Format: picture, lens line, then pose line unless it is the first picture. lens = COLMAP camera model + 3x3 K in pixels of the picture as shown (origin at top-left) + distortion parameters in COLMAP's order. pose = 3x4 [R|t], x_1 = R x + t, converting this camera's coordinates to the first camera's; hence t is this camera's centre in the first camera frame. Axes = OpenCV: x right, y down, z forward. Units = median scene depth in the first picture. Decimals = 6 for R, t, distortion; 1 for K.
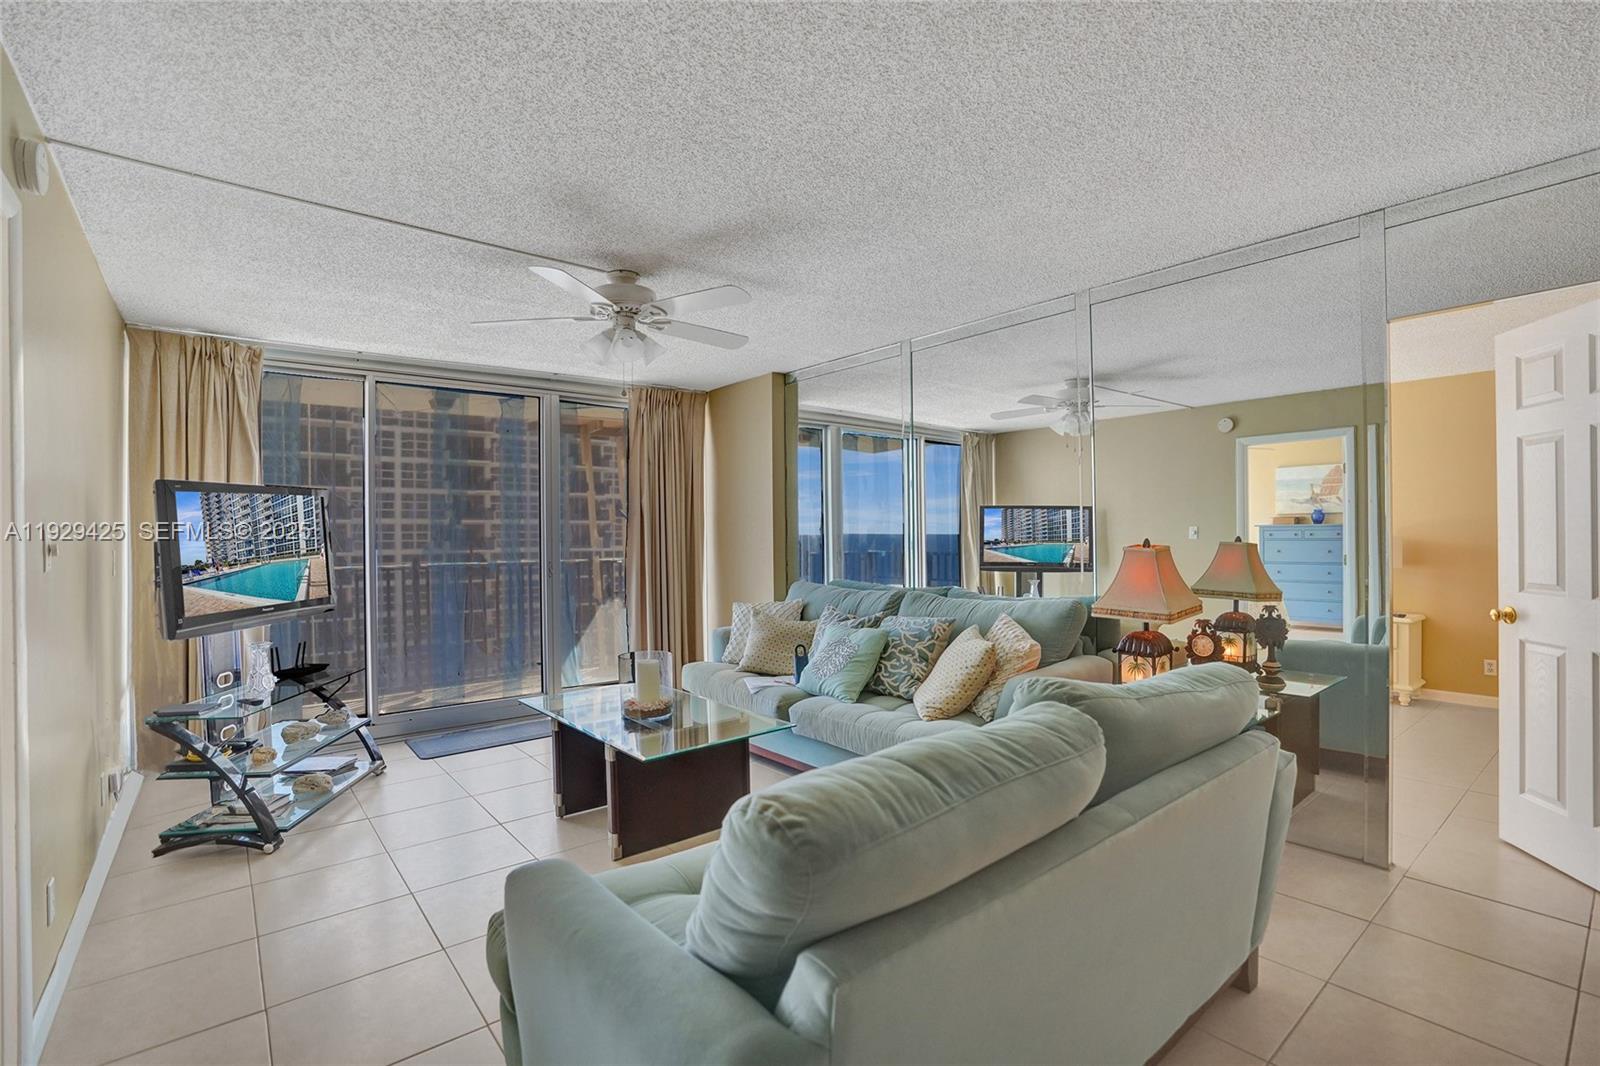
lens RADIAL K [[743.2, 0, 803.1], [0, 743.2, 535.1], [0, 0, 1]] dist [-0.067960, 0.026390]
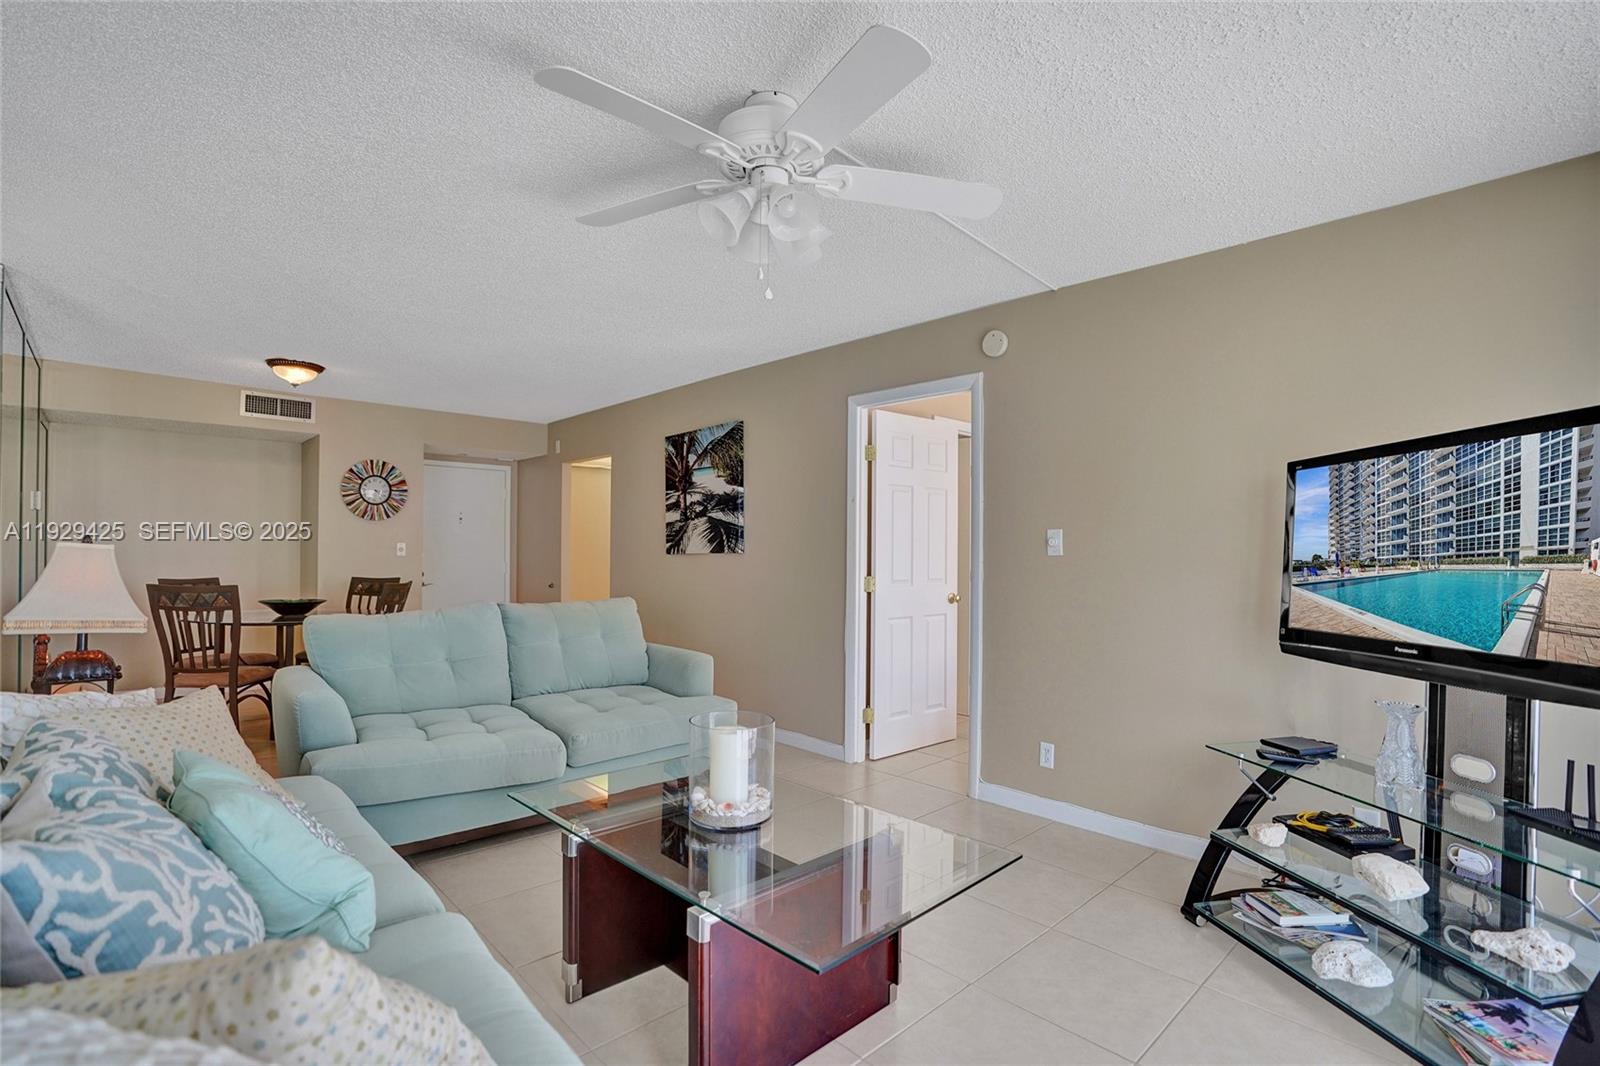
lens RADIAL K [[743.2, 0, 803.1], [0, 743.2, 535.1], [0, 0, 1]] dist [-0.067960, 0.026390]
pose [[-0.996739, 0.005188, -0.080523, -0.211446], [0.006363, 0.999877, -0.014354, 0.017929], [0.080439, -0.014819, -0.996649, 1.539745]]
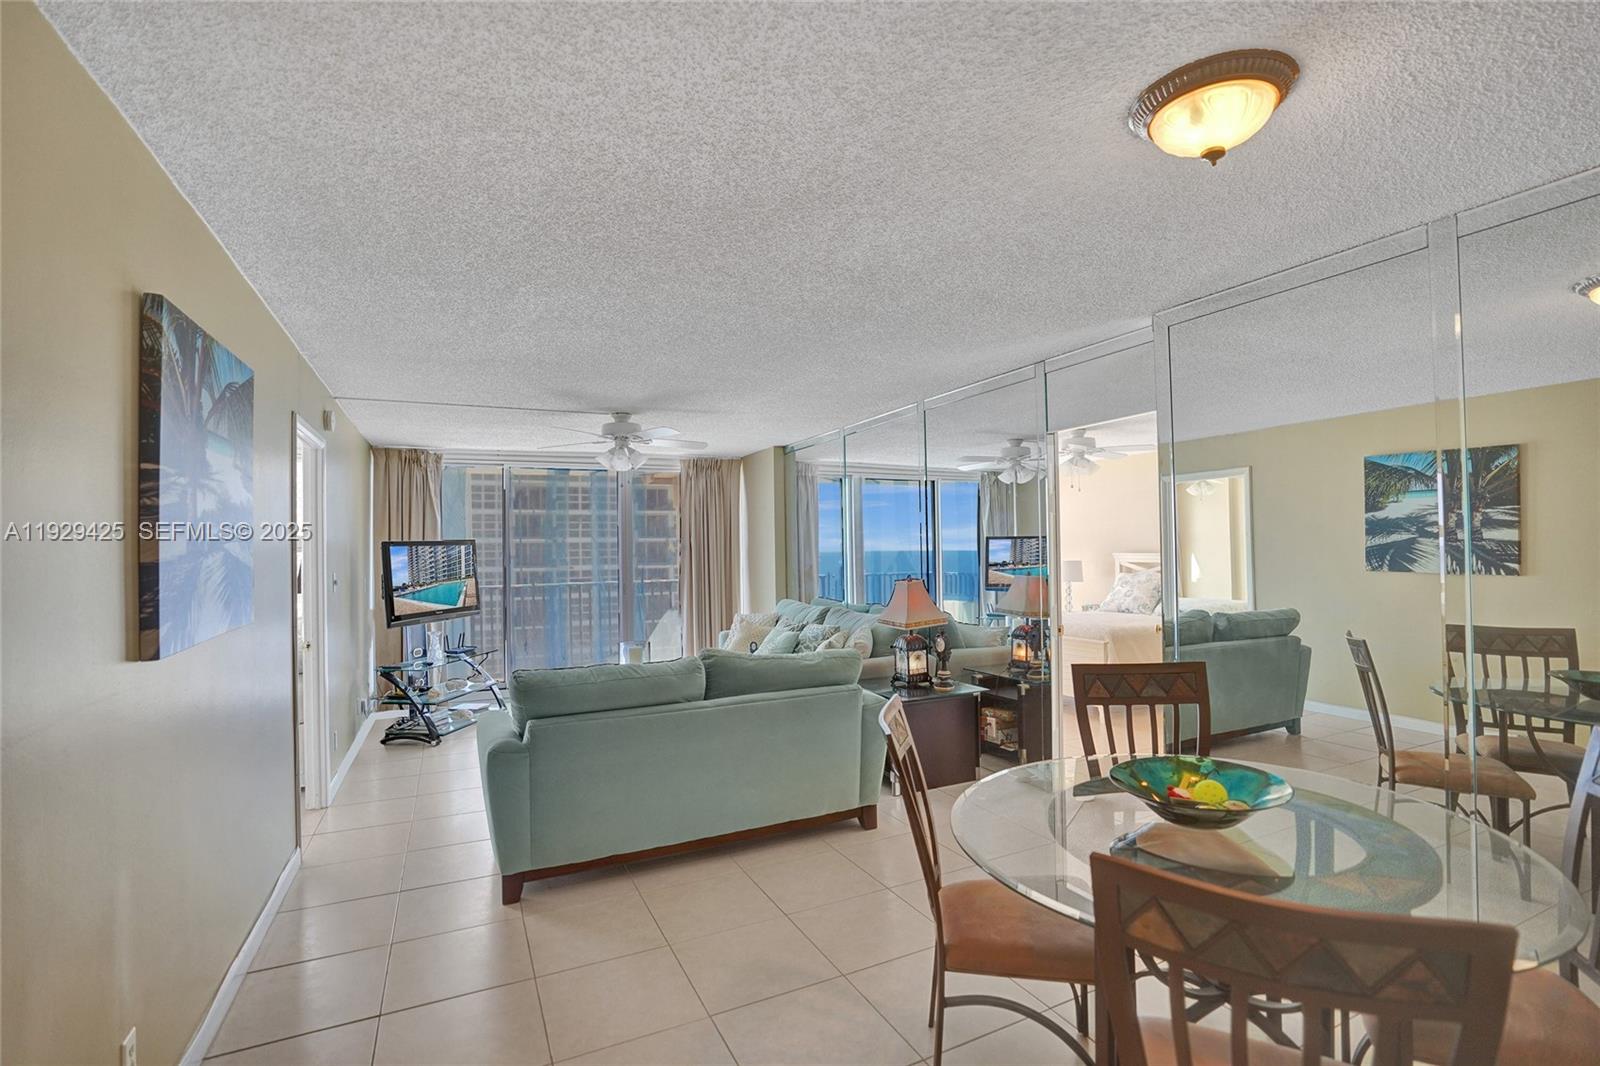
lens RADIAL K [[743.2, 0, 803.1], [0, 743.2, 535.1], [0, 0, 1]] dist [-0.067960, 0.026390]
pose [[0.971114, -0.007728, -0.238492, 0.522921], [0.003036, 0.999795, -0.020036, -0.042418], [0.238598, 0.018733, 0.970938, -0.497332]]
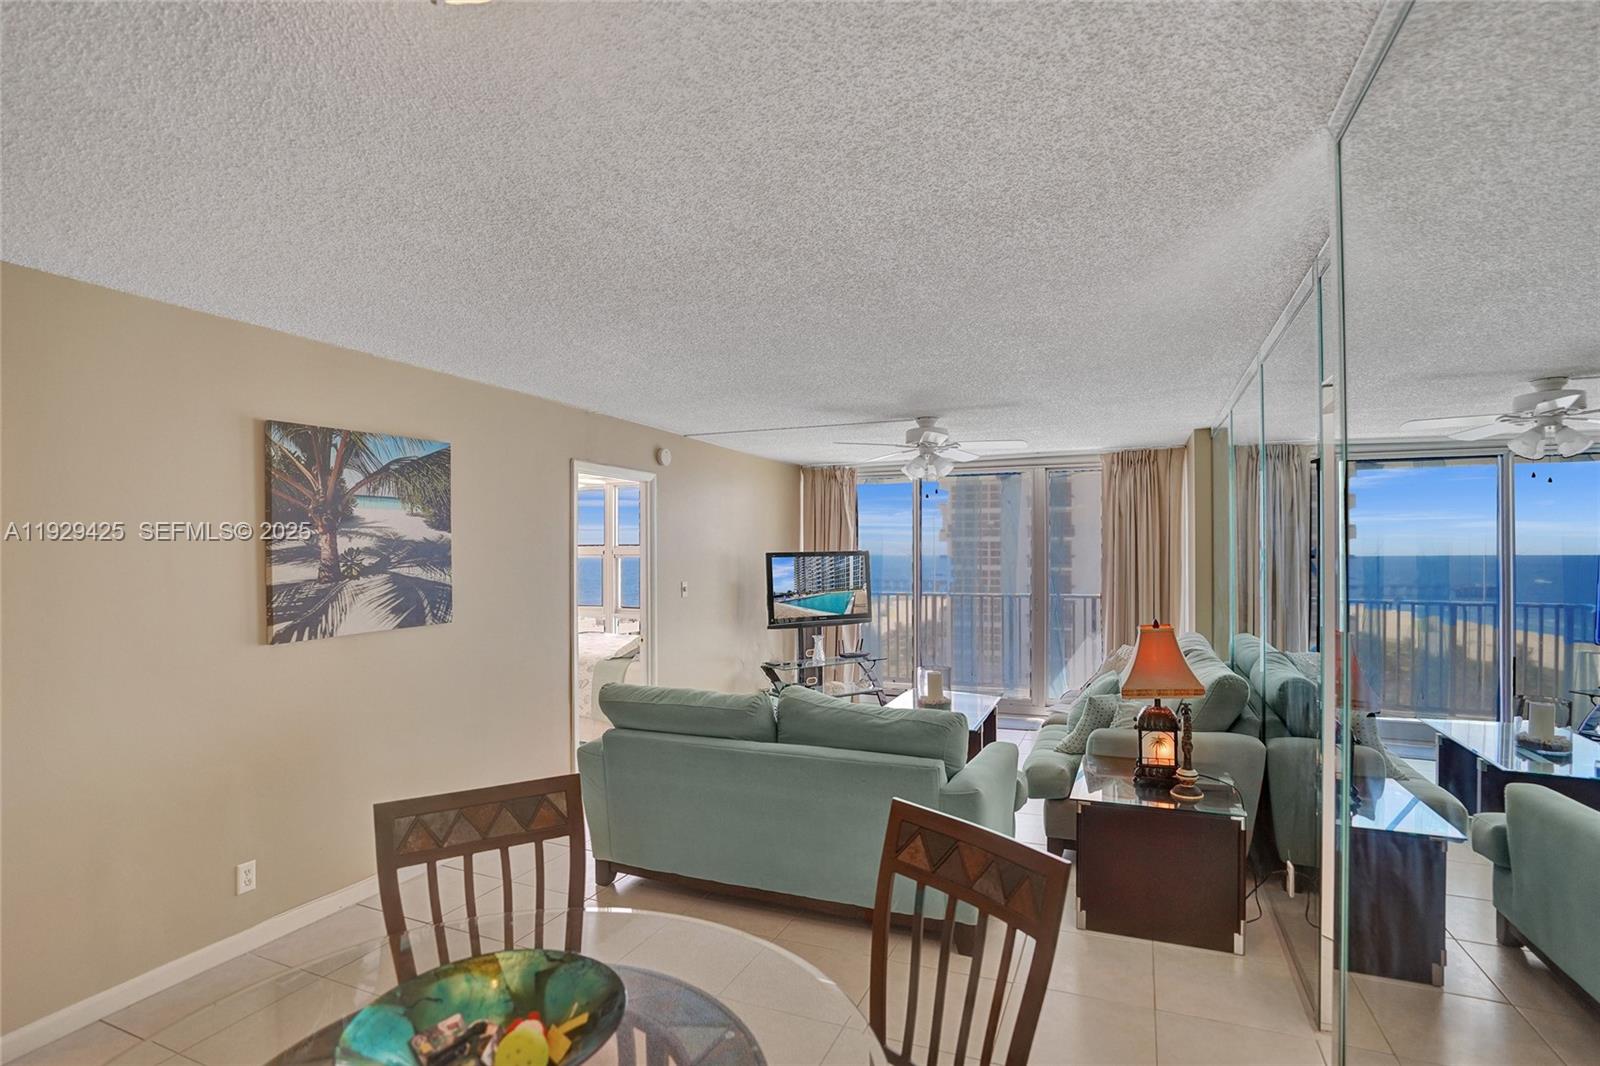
lens RADIAL K [[774.2, 0, 806.6], [0, 774.2, 543.7], [0, 0, 1]] dist [-0.070167, 0.000076]
pose [[0.463554, 0.000191, -0.886068, 1.011771], [-0.005042, 0.999984, -0.002422, -0.083280], [0.886054, 0.005590, 0.463548, 0.032293]]
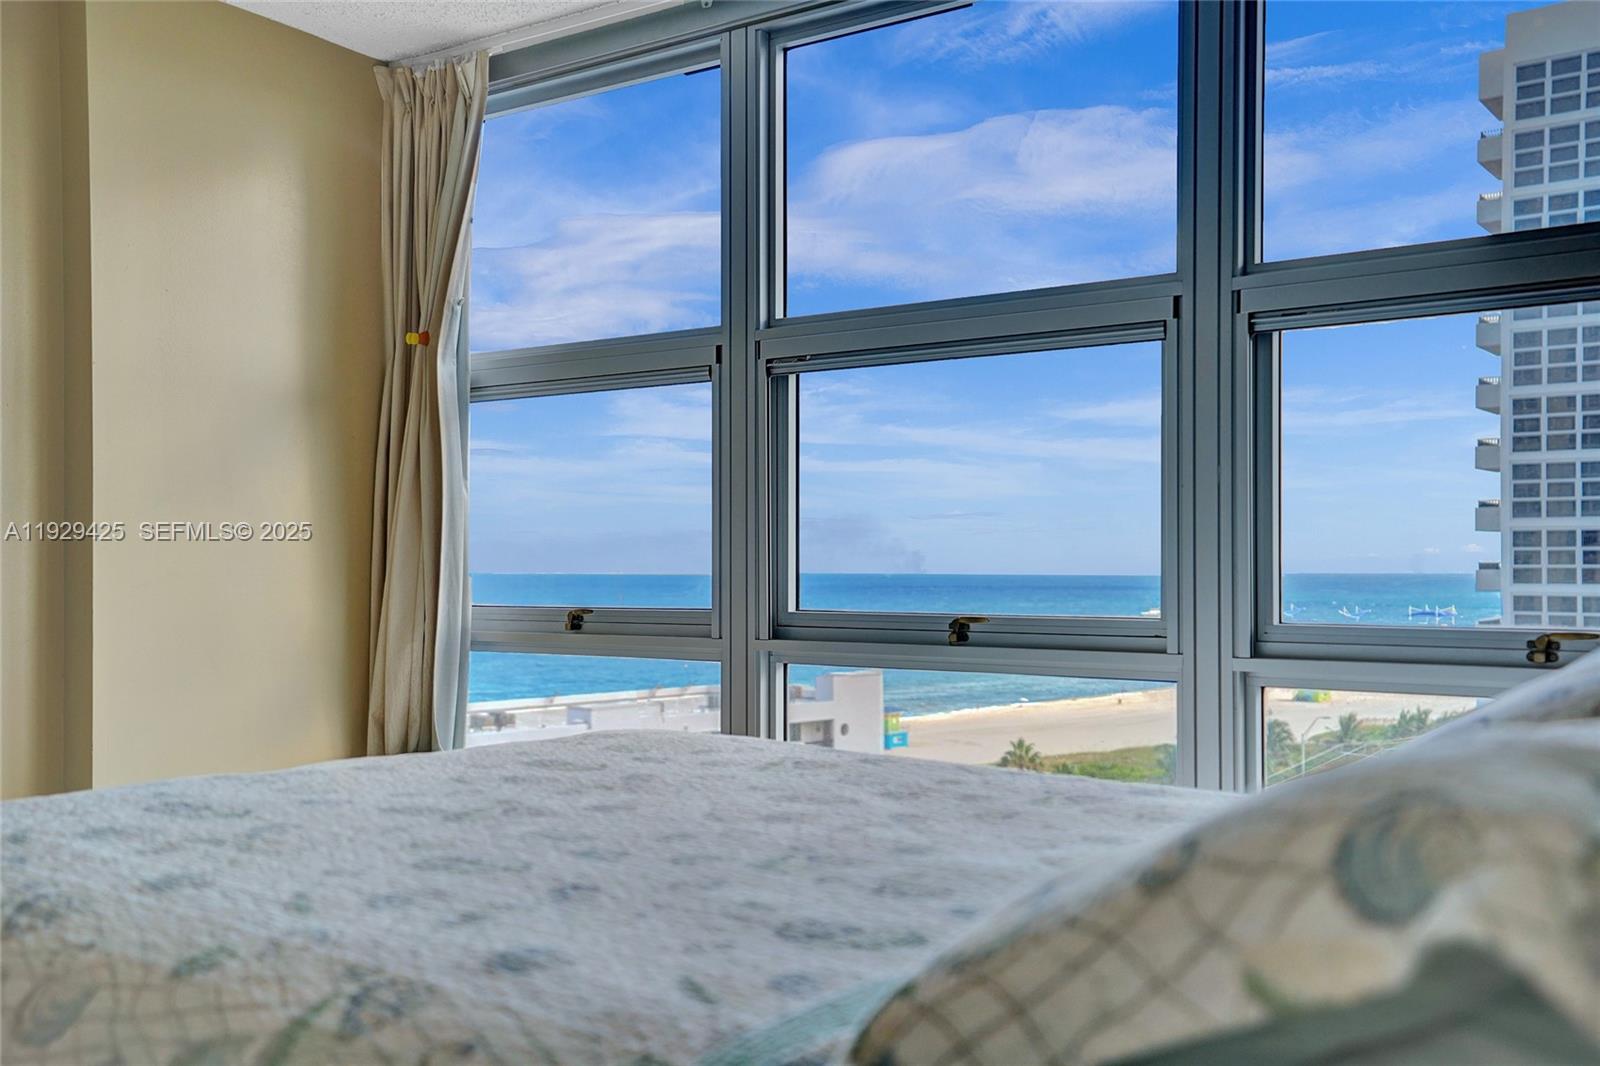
lens RADIAL K [[1535.6, 0, 795.7], [0, 1535.6, 566.7], [0, 0, 1]] dist [0.068298, 0.021830]
pose [[0.268607, 0.010946, -0.963188, -0.532437], [-0.005922, 0.999935, 0.009712, 0.087423], [0.963232, 0.003096, 0.268654, 0.388567]]
